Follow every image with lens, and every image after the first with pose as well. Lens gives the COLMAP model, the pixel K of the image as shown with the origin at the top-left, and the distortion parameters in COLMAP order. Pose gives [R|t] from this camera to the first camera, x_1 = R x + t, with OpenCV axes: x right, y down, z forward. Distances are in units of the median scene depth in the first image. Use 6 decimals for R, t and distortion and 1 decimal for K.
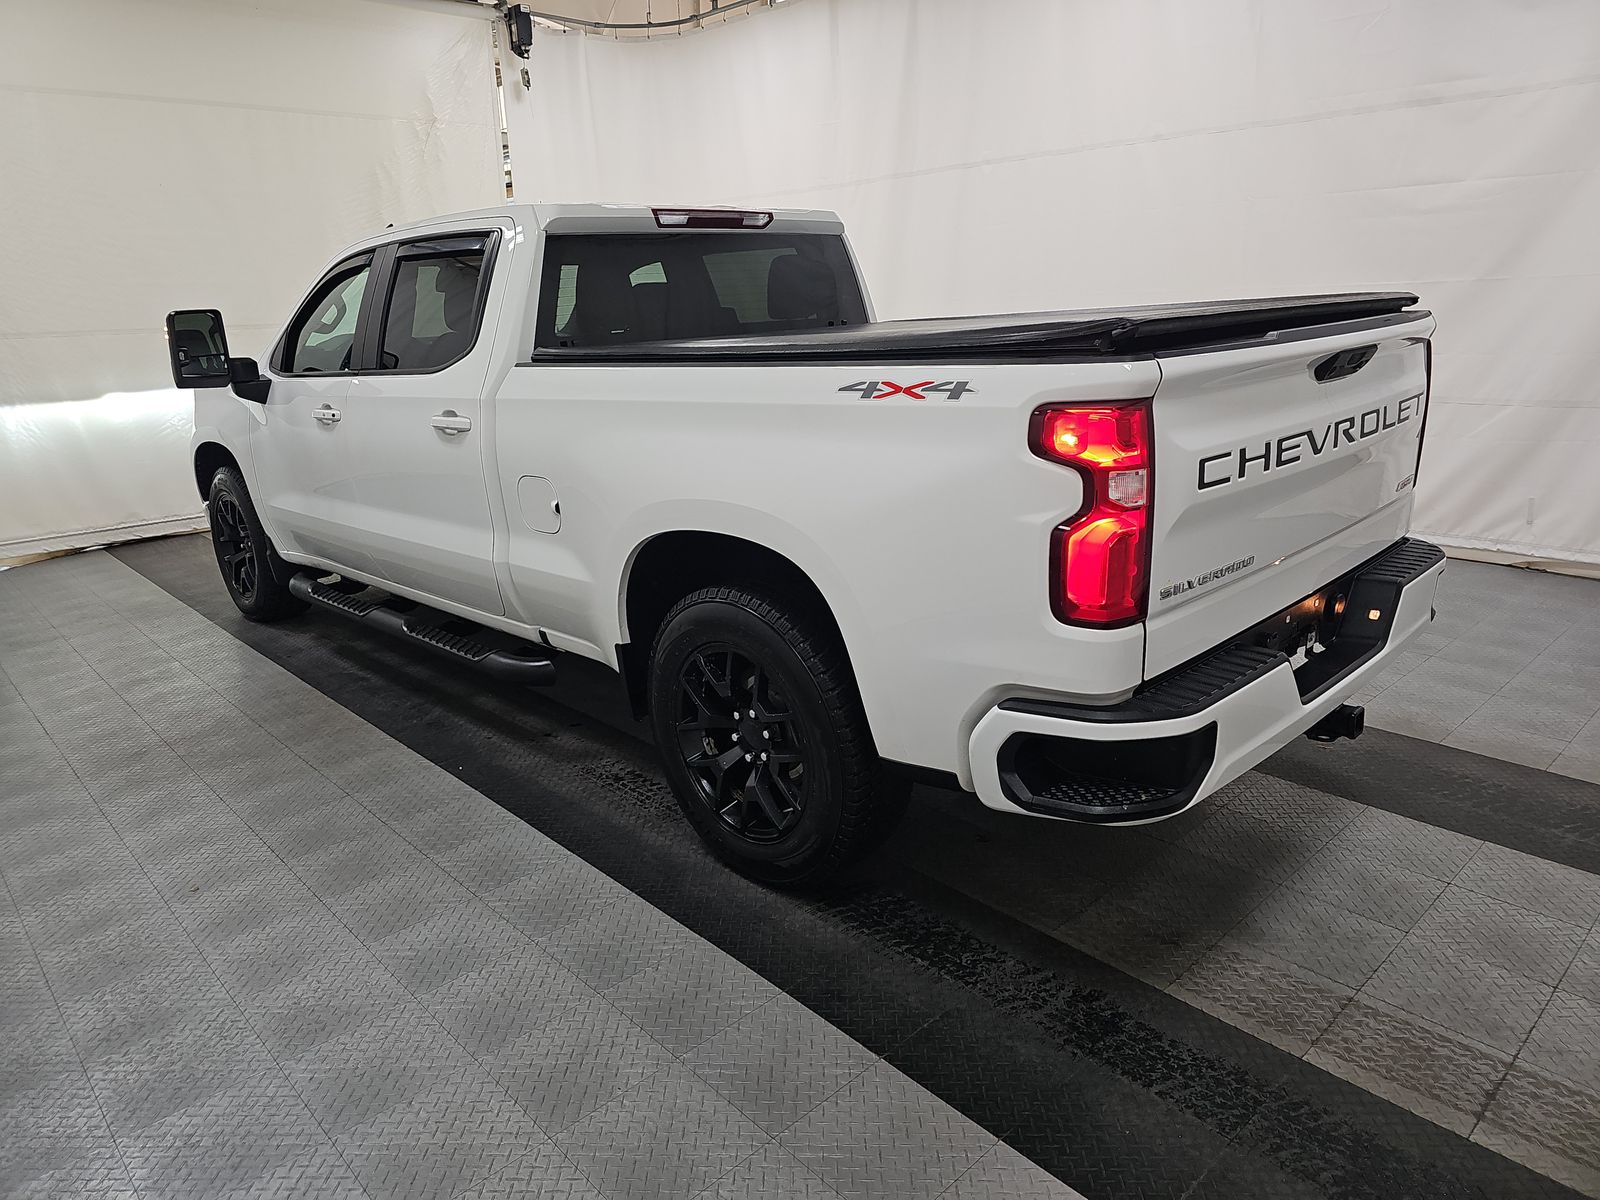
lens RADIAL K [[1041.6, 0, 795.3], [0, 1041.6, 599.9], [0, 0, 1]] dist [0.046363, -0.041936]
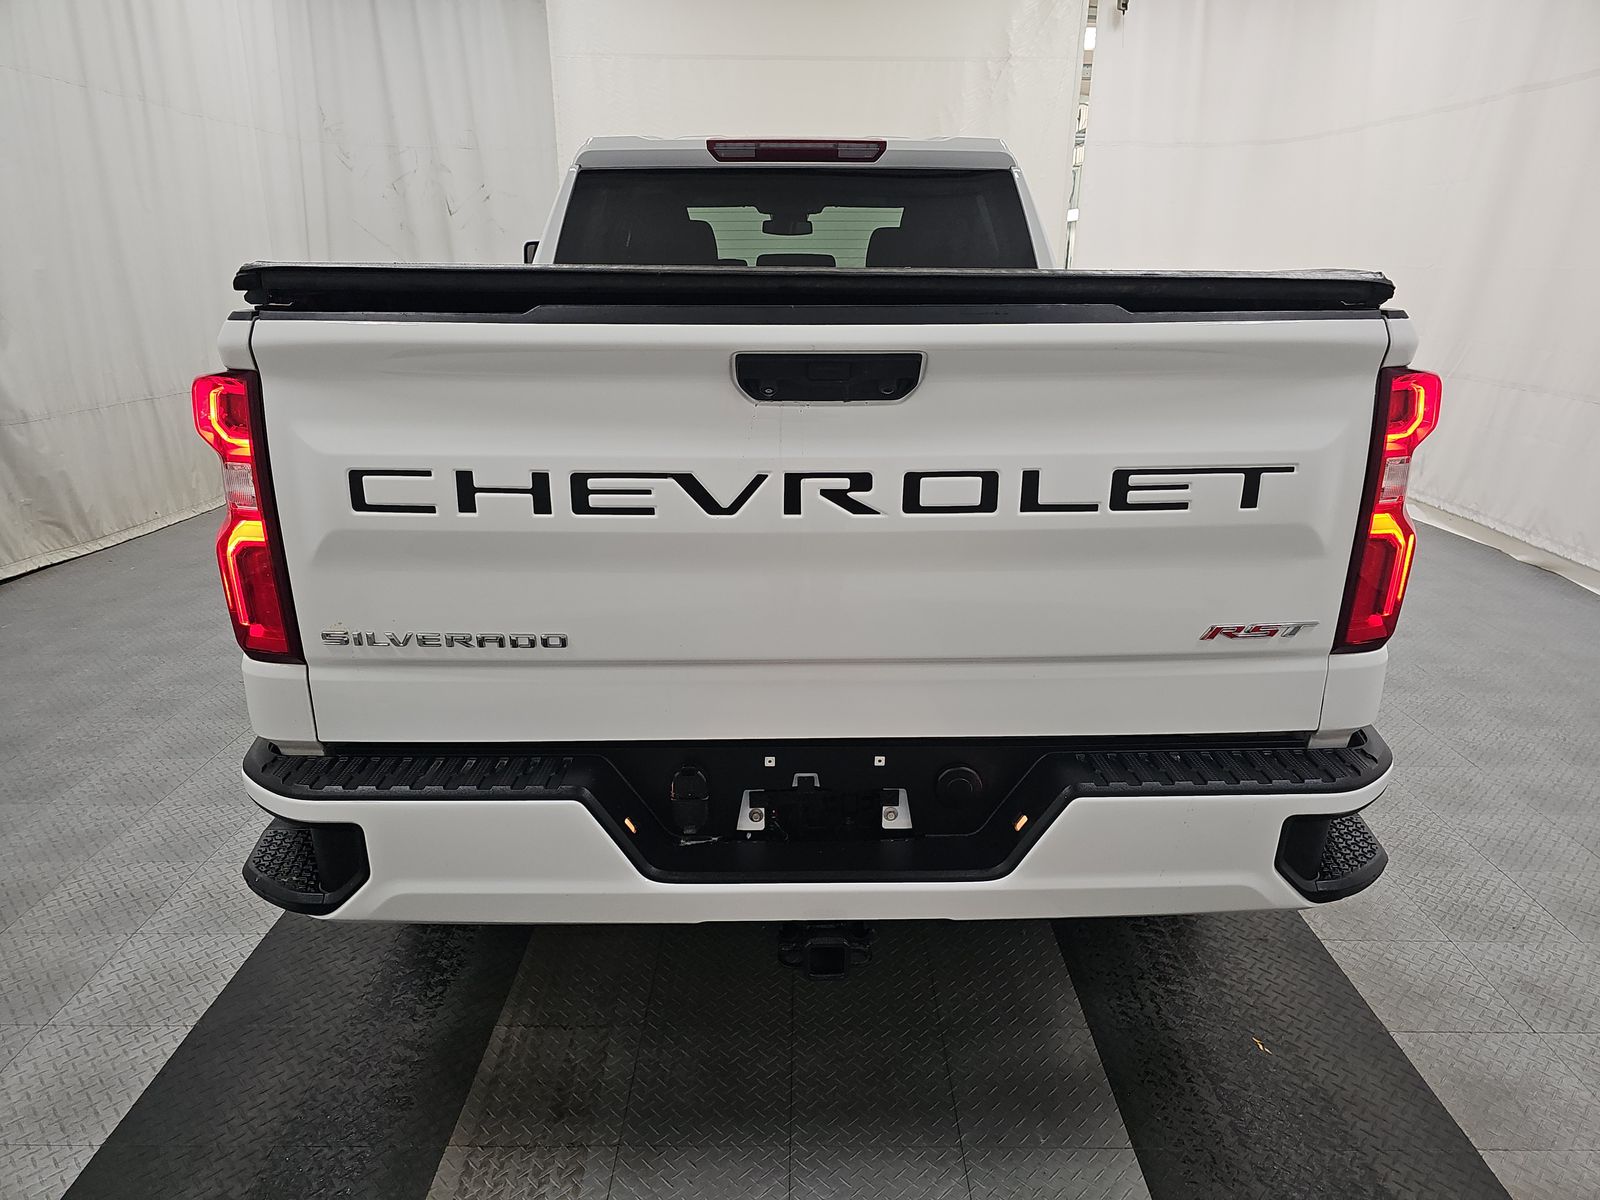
lens RADIAL K [[1042.7, 0, 806.5], [0, 1042.7, 602.1], [0, 0, 1]] dist [0.046074, -0.042101]
pose [[0.731095, 0.255032, -0.632819, 0.660395], [-0.225956, 0.965674, 0.128129, -0.126005], [0.643774, 0.049315, 0.763625, 0.393081]]
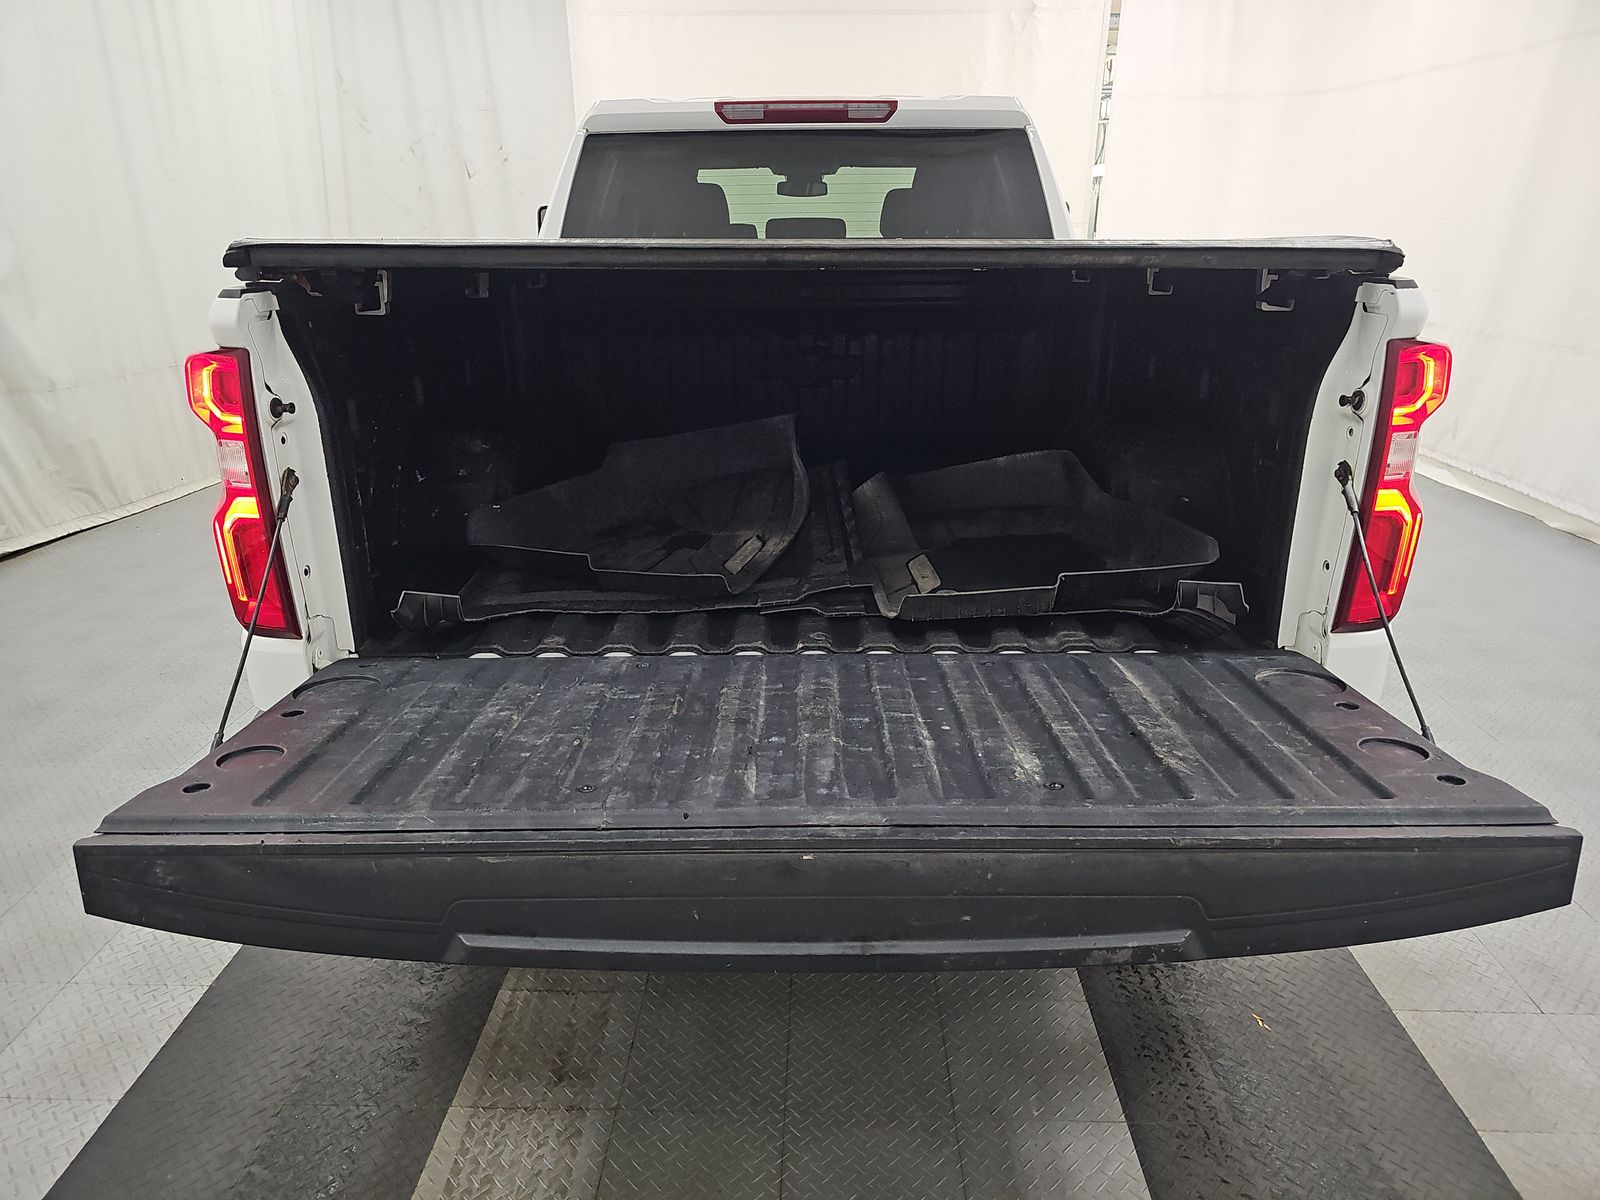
lens RADIAL K [[1041.6, 0, 795.3], [0, 1041.6, 599.9], [0, 0, 1]] dist [0.046363, -0.041936]
pose [[0.709087, 0.278464, -0.647806, 0.667559], [-0.223576, 0.960102, 0.167981, -0.135110], [0.668737, 0.025721, 0.743054, 0.404454]]
